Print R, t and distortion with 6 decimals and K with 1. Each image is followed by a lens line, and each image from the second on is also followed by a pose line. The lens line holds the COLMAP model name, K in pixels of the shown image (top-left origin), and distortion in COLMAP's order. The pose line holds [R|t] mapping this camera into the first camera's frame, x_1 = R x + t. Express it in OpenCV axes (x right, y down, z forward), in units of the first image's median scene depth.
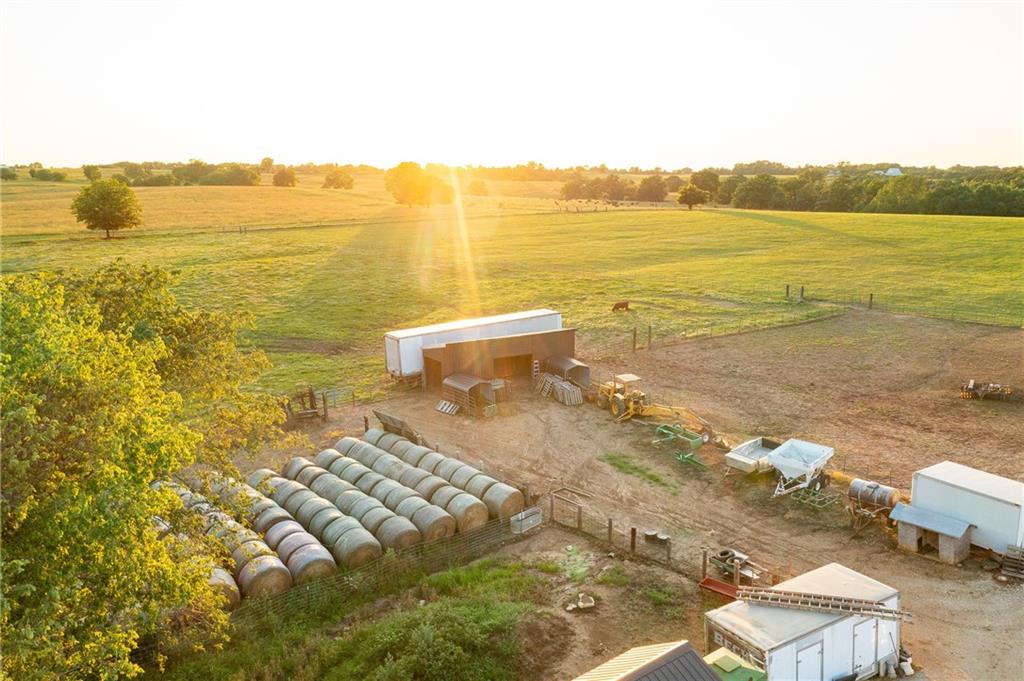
lens RADIAL K [[812.9, 0, 524.3], [0, 812.9, 339.4], [0, 0, 1]] dist [-0.017981, 0.031400]
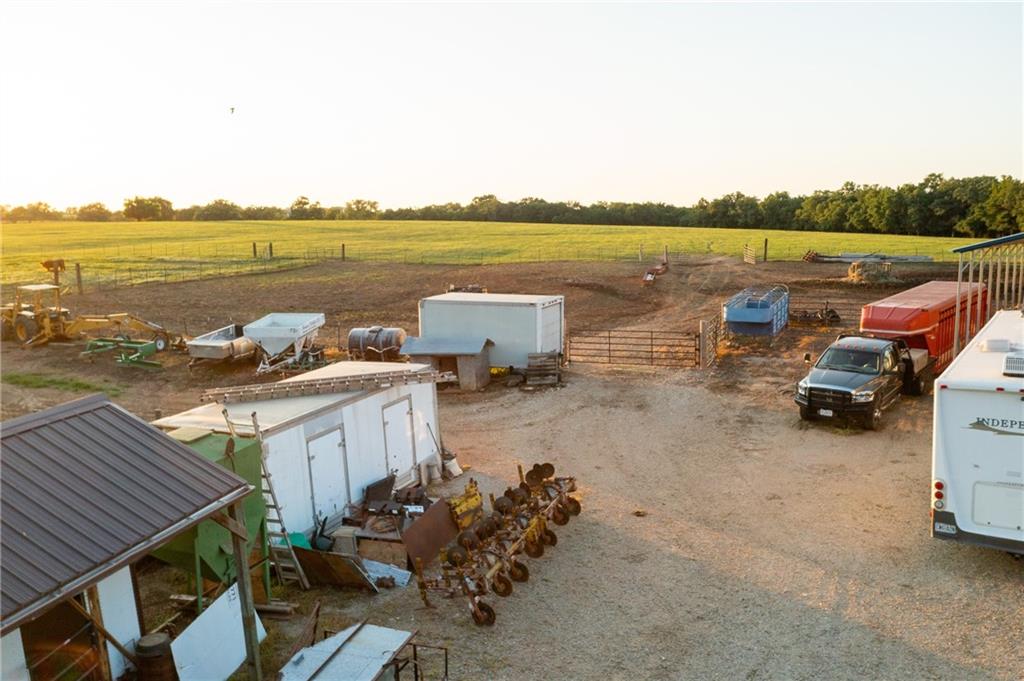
lens RADIAL K [[835.4, 0, 521.5], [0, 835.4, 342.4], [0, 0, 1]] dist [-0.004686, 0.011744]
pose [[0.812961, -0.087171, 0.575757, 0.046765], [0.109262, 0.994006, -0.003782, 0.145056], [-0.571976, 0.065983, 0.817612, 0.163784]]
